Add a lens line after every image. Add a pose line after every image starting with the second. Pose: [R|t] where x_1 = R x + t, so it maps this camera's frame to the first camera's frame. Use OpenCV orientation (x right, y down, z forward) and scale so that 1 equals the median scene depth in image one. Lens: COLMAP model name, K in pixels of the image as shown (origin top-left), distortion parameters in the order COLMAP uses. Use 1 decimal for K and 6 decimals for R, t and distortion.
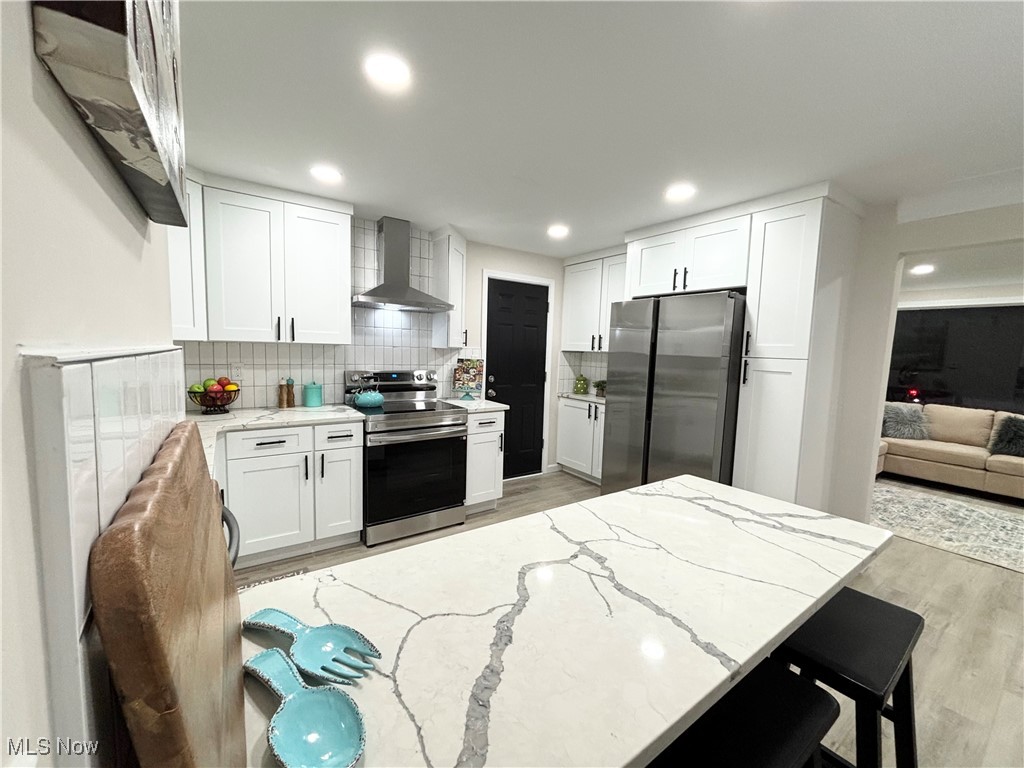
lens RADIAL K [[408.9, 0, 513.7], [0, 408.9, 384.6], [0, 0, 1]] dist [0.002005, -0.002521]
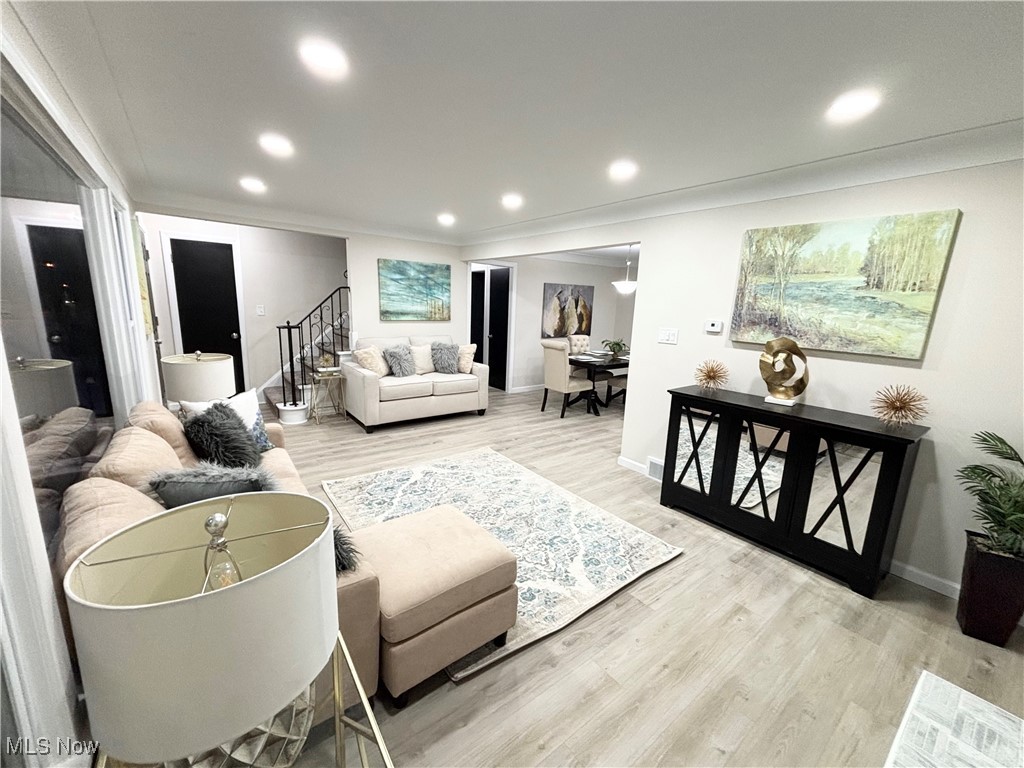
lens RADIAL K [[408.9, 0, 507.8], [0, 408.9, 387.6], [0, 0, 1]] dist [0.002005, -0.002521]
pose [[-0.996670, -0.060118, -0.055079, 1.252150], [-0.073494, 0.954926, 0.287603, -0.179492], [0.035307, 0.290693, -0.956165, 2.116056]]
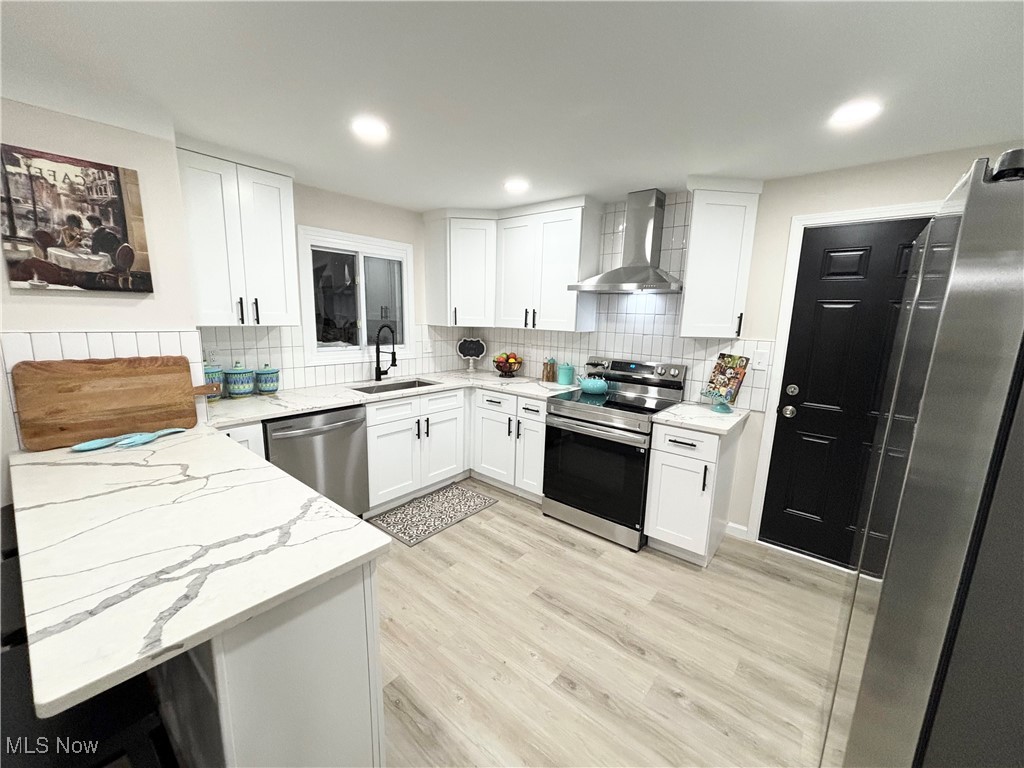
lens RADIAL K [[408.9, 0, 511.2], [0, 408.9, 386.4], [0, 0, 1]] dist [0.002005, -0.002521]
pose [[0.263781, 0.148291, -0.953115, 0.596109], [-0.107082, 0.986506, 0.123850, -0.070128], [0.958620, 0.069392, 0.276101, 0.550395]]
